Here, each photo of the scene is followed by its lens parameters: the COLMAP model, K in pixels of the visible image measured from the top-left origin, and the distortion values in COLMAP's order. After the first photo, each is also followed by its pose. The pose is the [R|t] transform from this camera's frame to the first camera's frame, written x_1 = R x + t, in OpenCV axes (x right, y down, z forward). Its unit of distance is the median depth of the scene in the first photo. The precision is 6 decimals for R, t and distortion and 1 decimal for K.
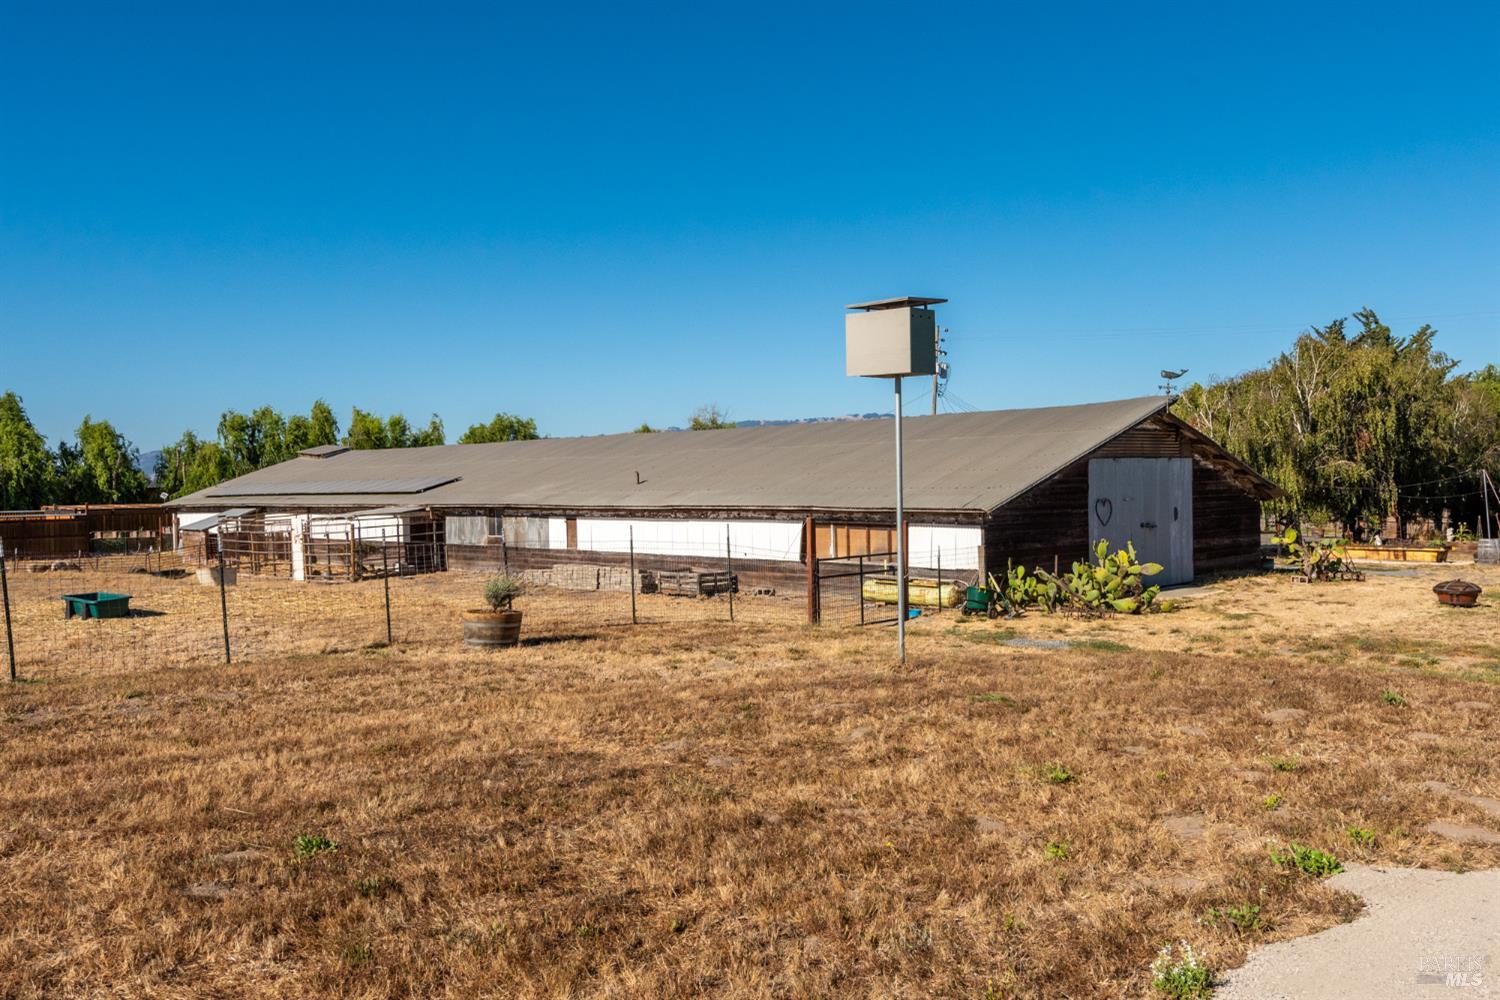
lens RADIAL K [[1270.2, 0, 825.3], [0, 1270.2, 490.1], [0, 0, 1]] dist [0.038478, 0.006488]
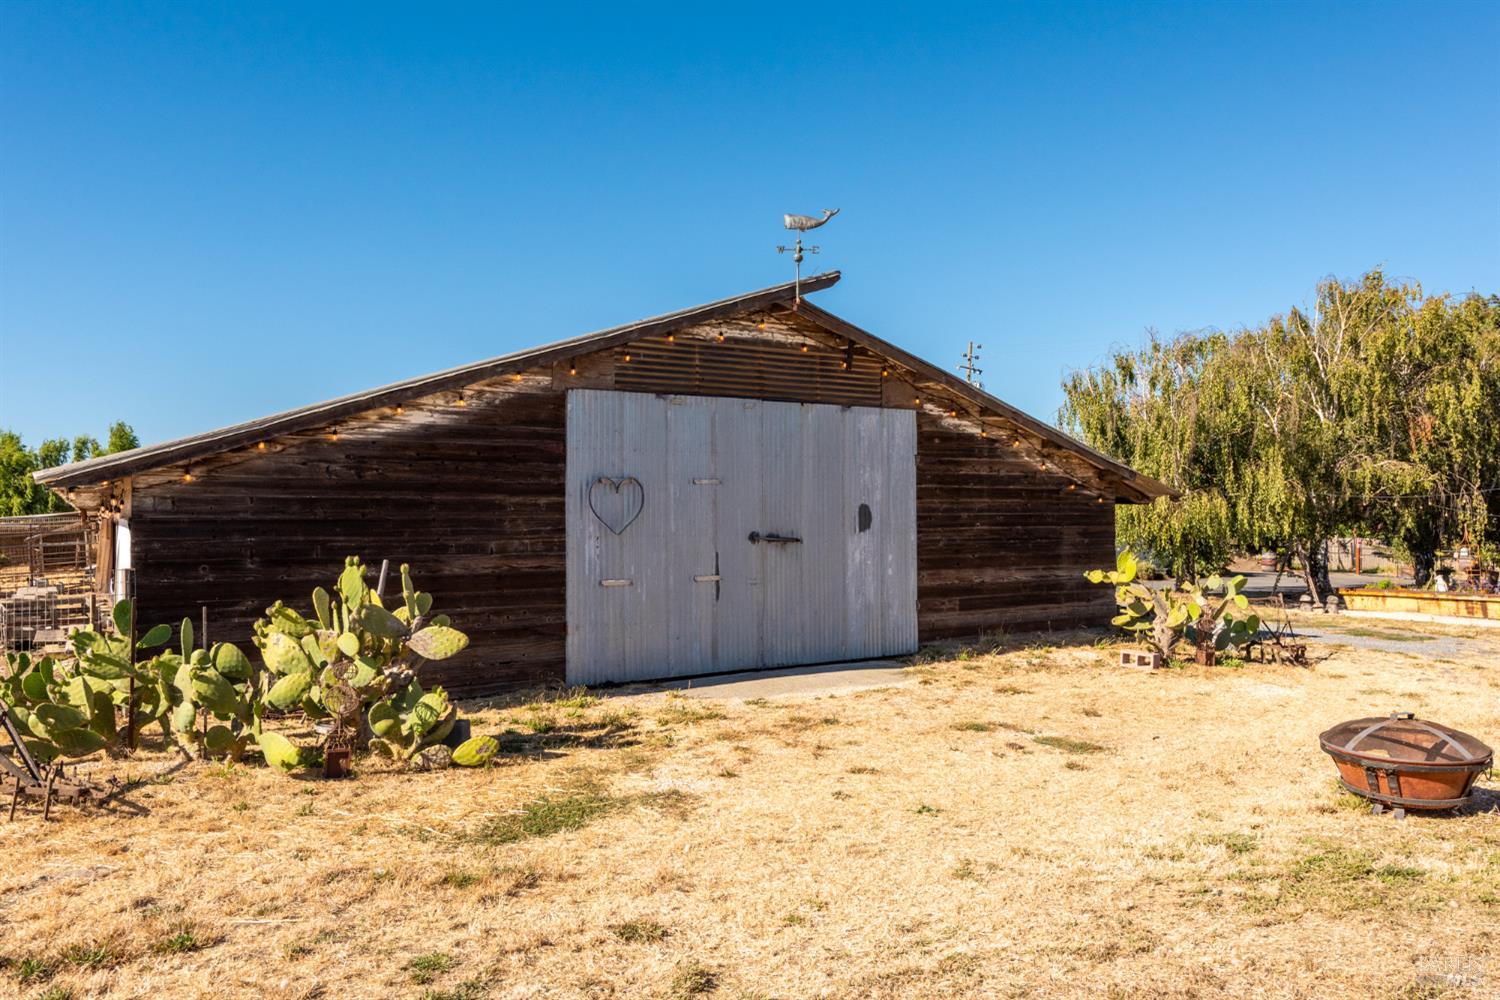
lens RADIAL K [[1030.3, 0, 750.8], [0, 1030.3, 499.5], [0, 0, 1]] dist [0.028297, -0.002776]
pose [[0.966675, 0.005833, -0.255939, 0.318126], [-0.013000, 0.999569, -0.026319, 0.021468], [0.255675, 0.028769, 0.966335, 0.565472]]
